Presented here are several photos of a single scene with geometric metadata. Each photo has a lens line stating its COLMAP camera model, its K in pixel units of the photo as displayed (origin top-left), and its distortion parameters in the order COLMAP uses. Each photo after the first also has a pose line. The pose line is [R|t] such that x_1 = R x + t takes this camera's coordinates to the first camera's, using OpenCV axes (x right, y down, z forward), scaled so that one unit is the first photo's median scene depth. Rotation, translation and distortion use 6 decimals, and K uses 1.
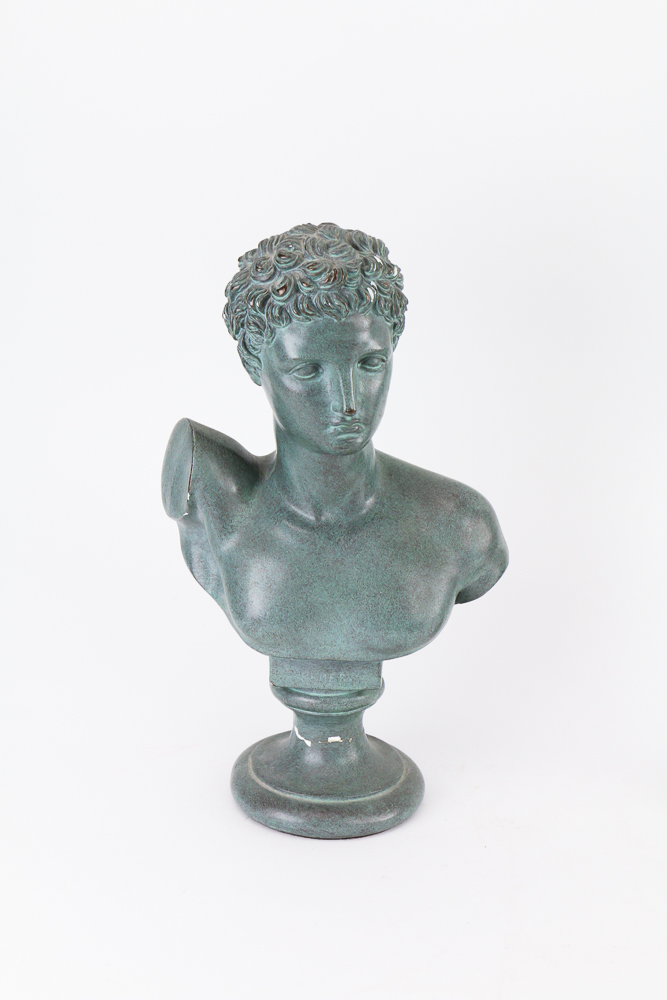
lens RADIAL K [[1130.6, 0, 334.9], [0, 1130.6, 505.9], [0, 0, 1]] dist [-0.117214, 0.000000]
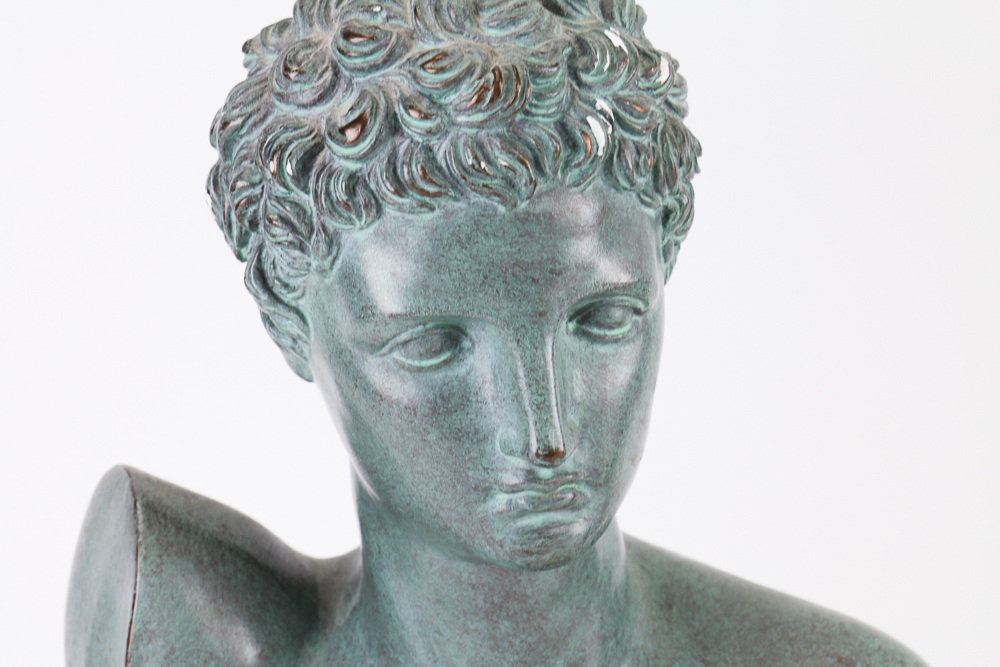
lens RADIAL K [[2493.6, 0, 499.2], [0, 2493.6, 332.1], [0, 0, 1]] dist [0.033140, 0.000000]
pose [[0.999447, -0.022867, -0.024124, 0.017445], [0.020389, 0.994940, -0.098380, -0.043318], [0.026251, 0.097834, 0.994856, 0.192094]]
